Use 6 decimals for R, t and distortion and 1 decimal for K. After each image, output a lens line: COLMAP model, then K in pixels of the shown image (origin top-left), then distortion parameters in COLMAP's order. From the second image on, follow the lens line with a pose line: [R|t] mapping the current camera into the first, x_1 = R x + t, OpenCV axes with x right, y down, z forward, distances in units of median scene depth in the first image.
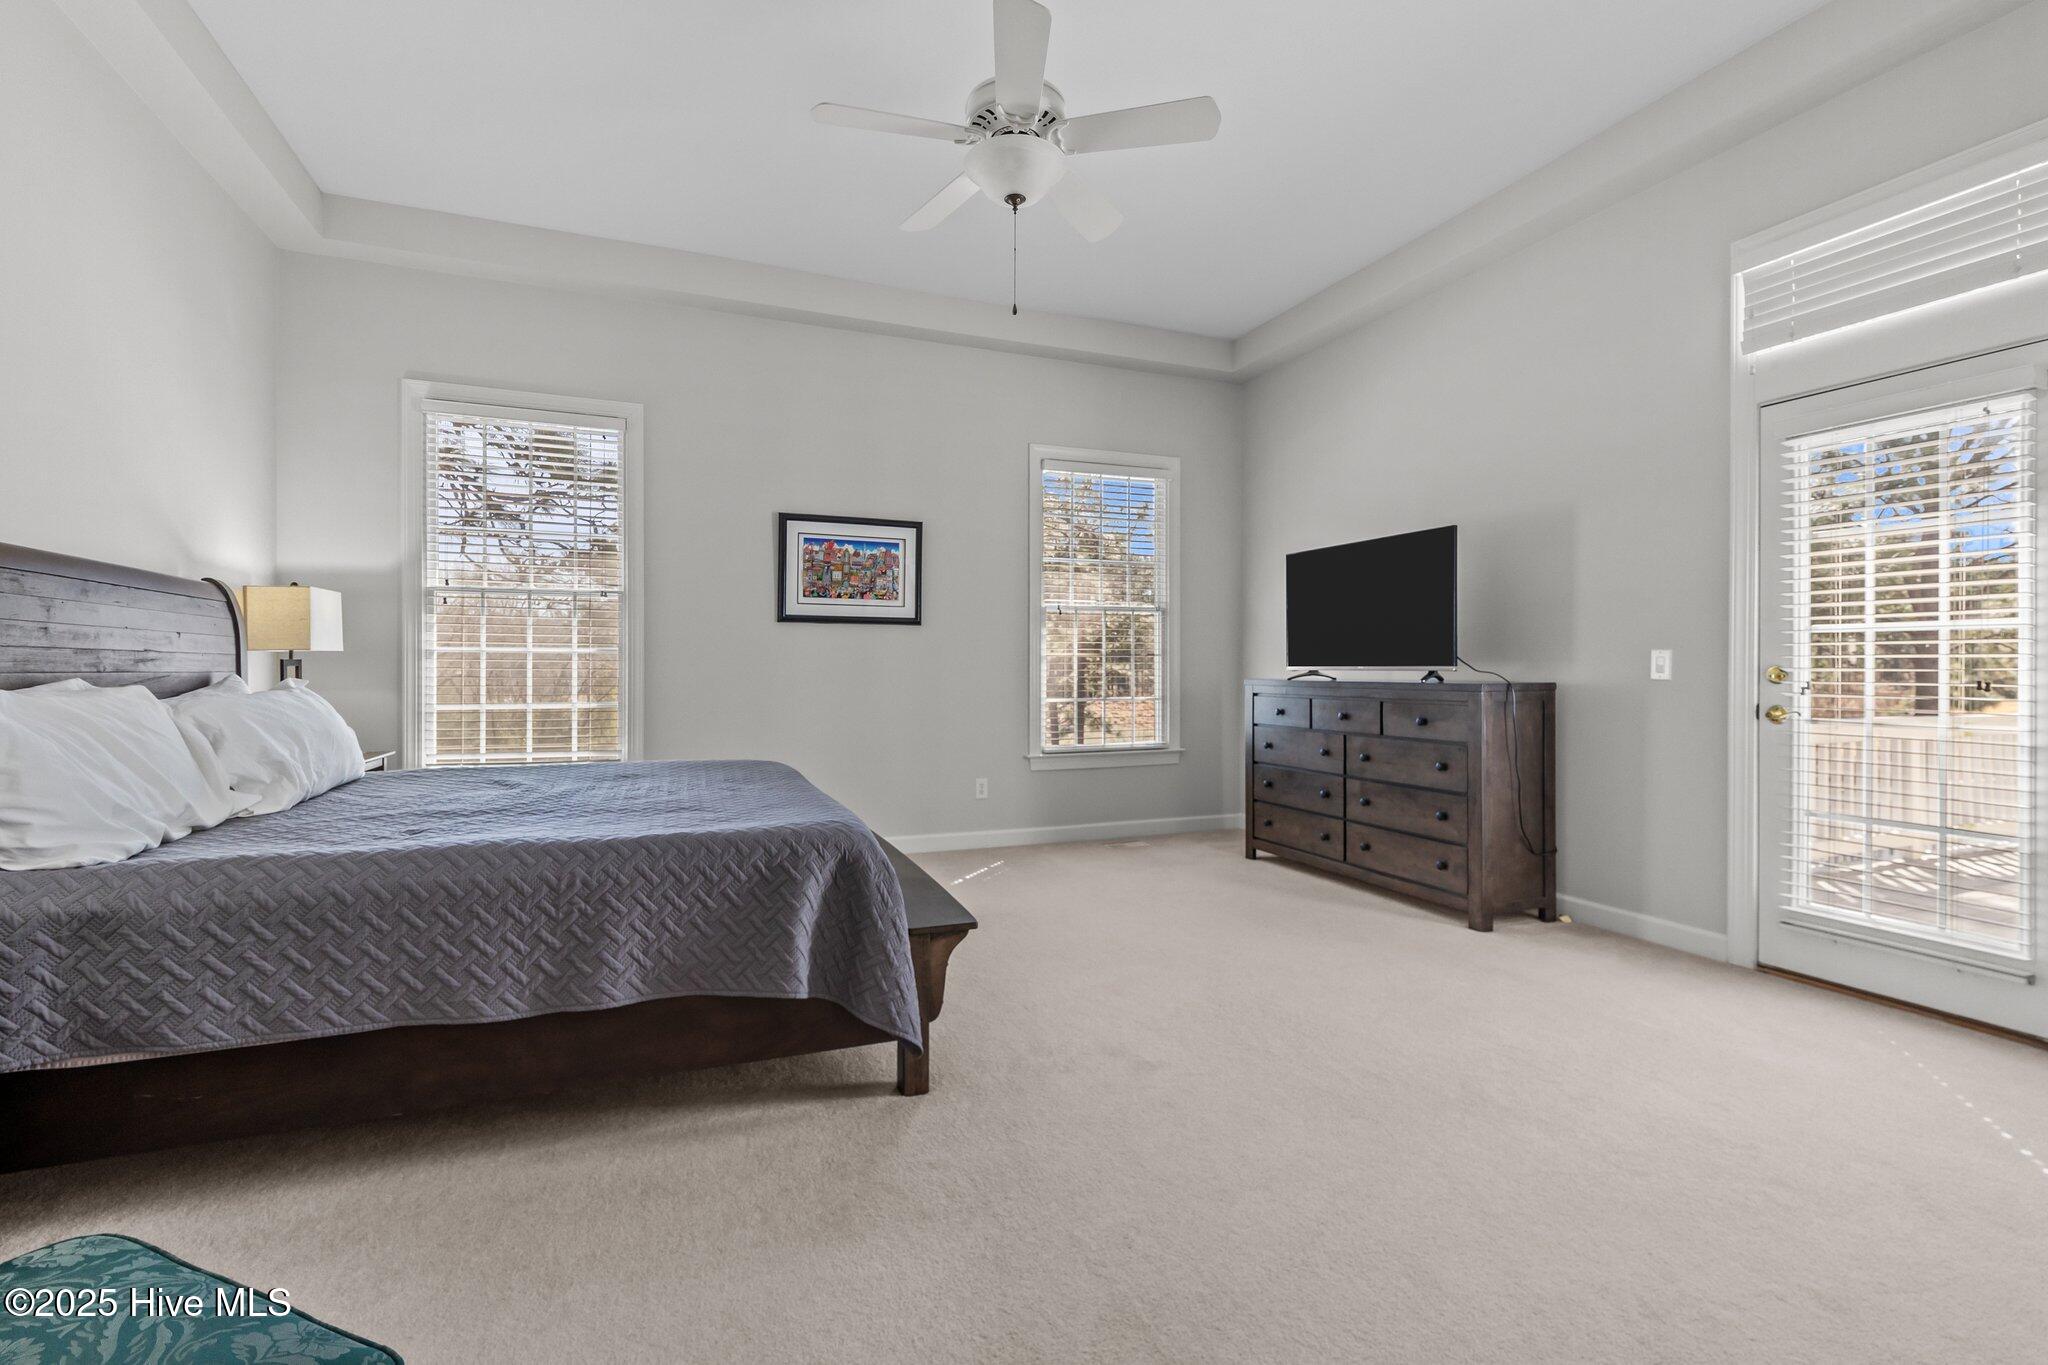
lens RADIAL K [[894.0, 0, 1014.0], [0, 894.0, 663.7], [0, 0, 1]] dist [0.001342, 0.000087]
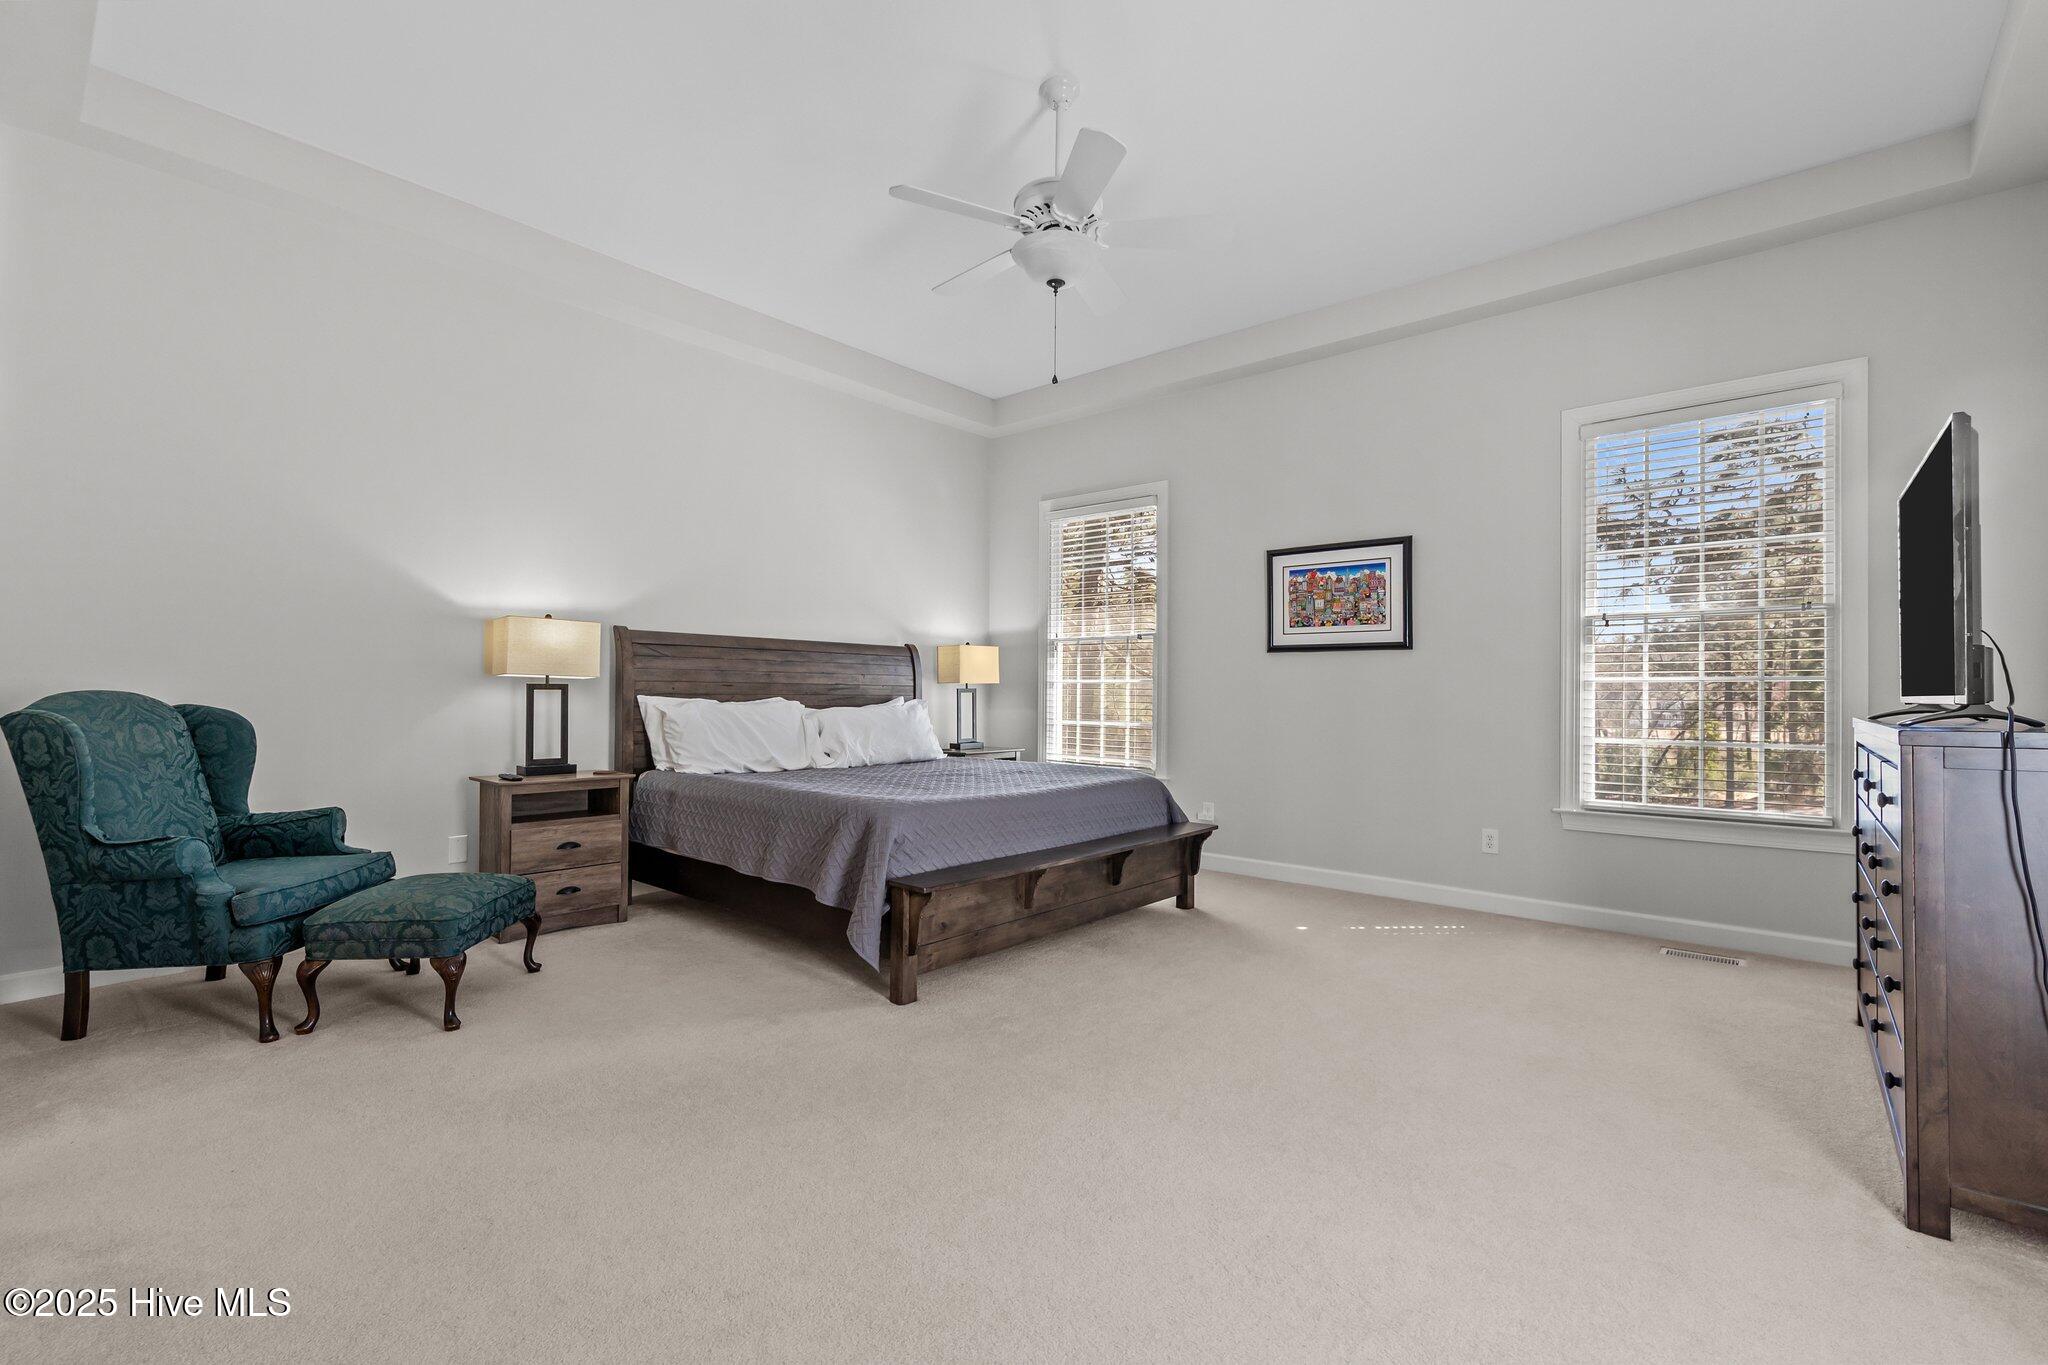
lens RADIAL K [[894.0, 0, 1023.1], [0, 894.0, 684.4], [0, 0, 1]] dist [0.001342, 0.000087]
pose [[0.465857, -0.006994, -0.884833, 0.539103], [-0.002082, 0.999957, -0.008999, 0.001706], [0.884858, 0.006034, 0.465822, 0.237554]]
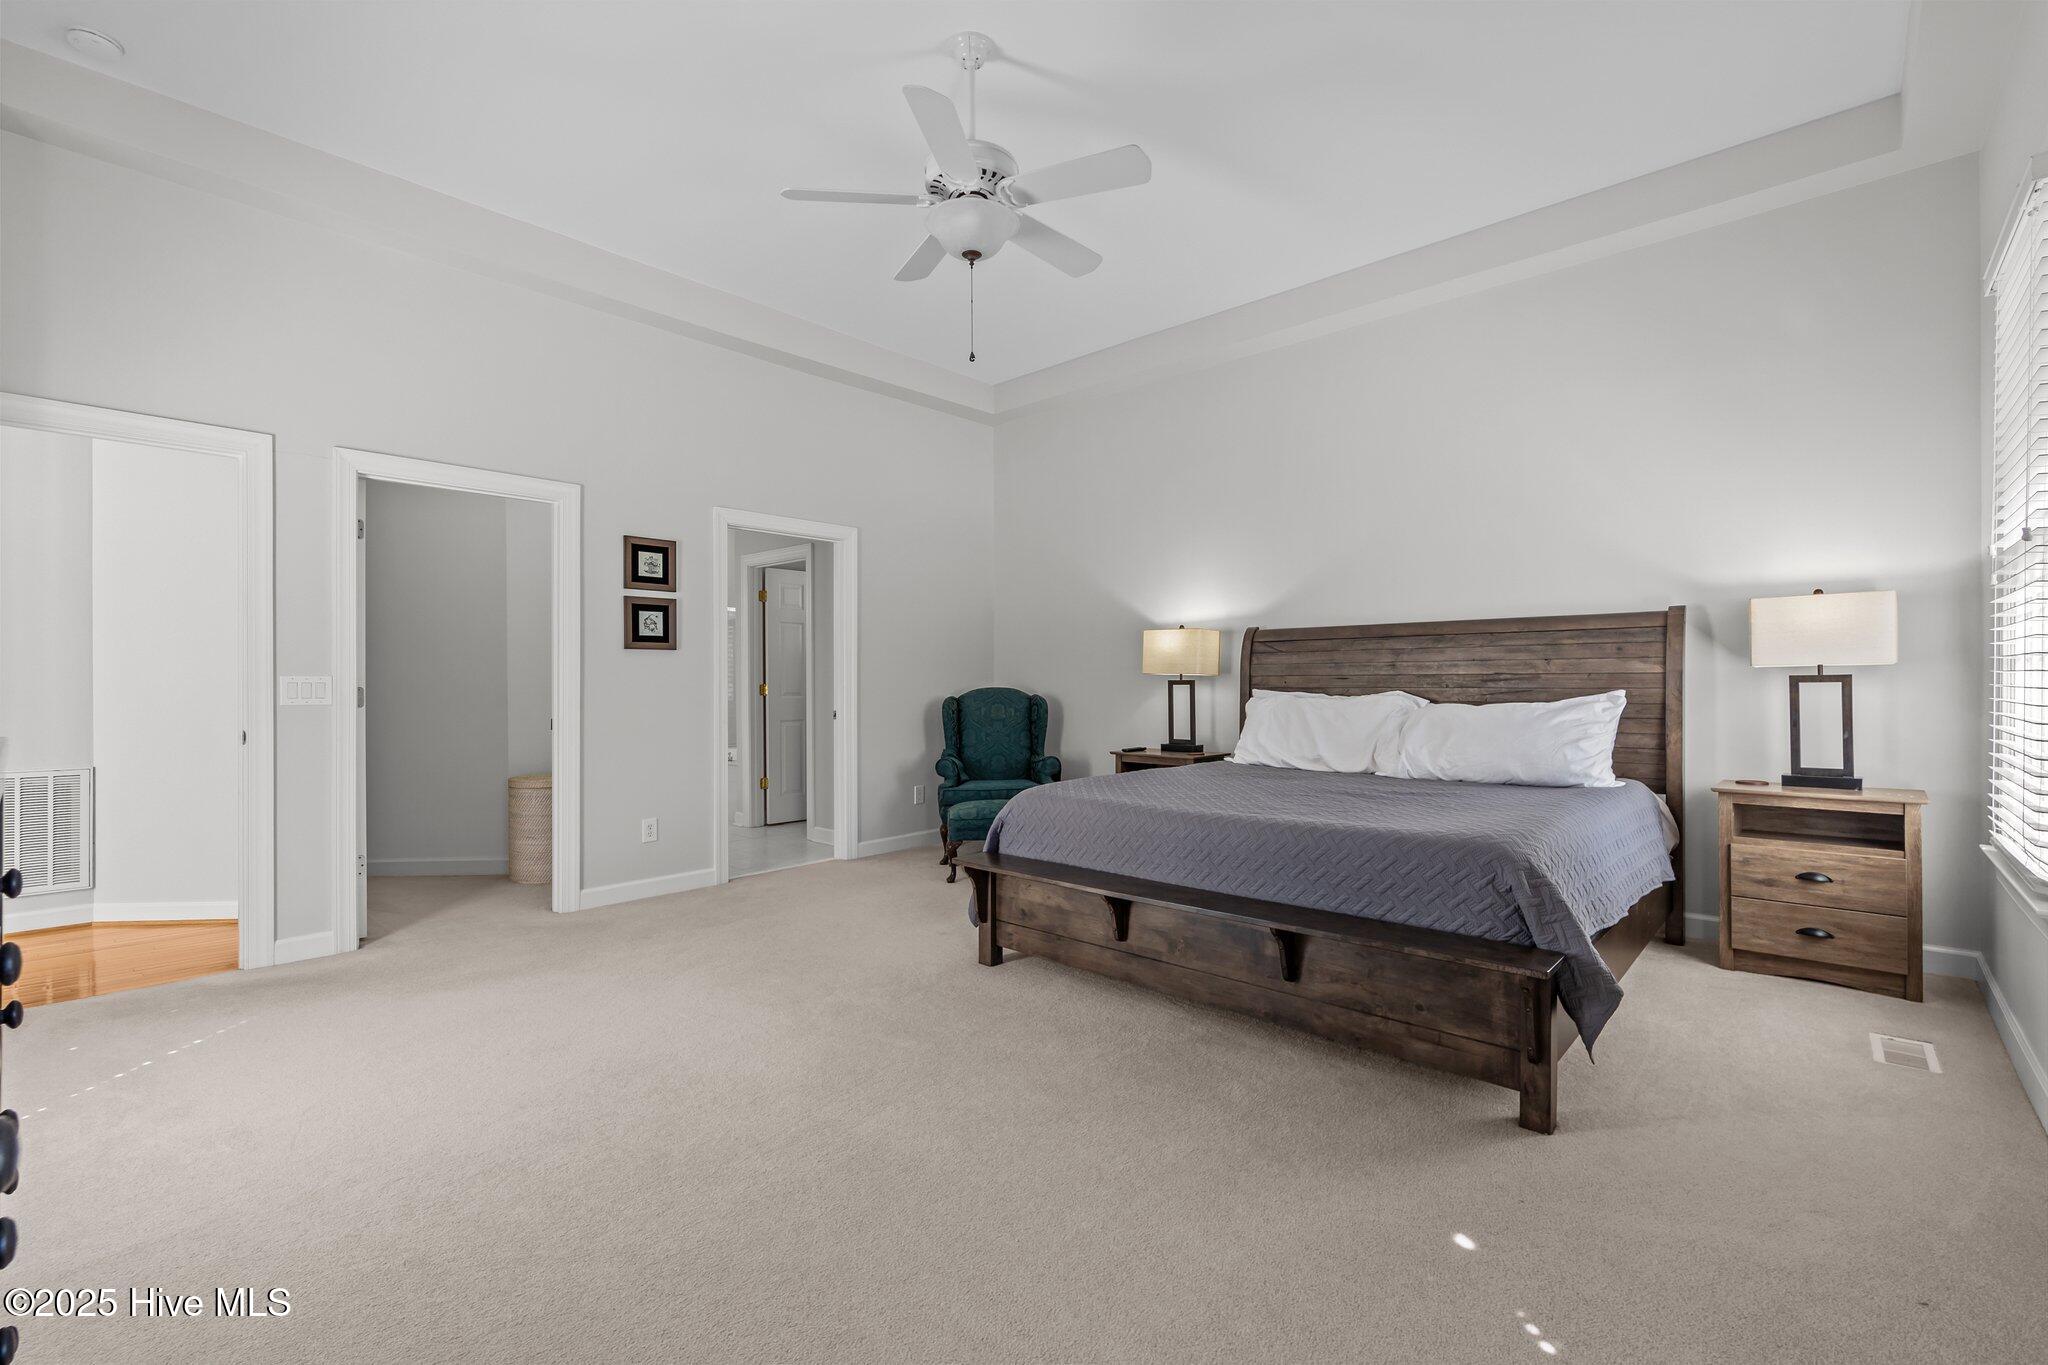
lens RADIAL K [[894.0, 0, 1035.4], [0, 894.0, 690.7], [0, 0, 1]] dist [0.001342, 0.000087]
pose [[-0.894420, 0.005025, -0.447200, 0.226798], [0.004834, 0.999987, 0.001569, 0.004464], [0.447202, -0.000758, -0.894433, 1.089913]]
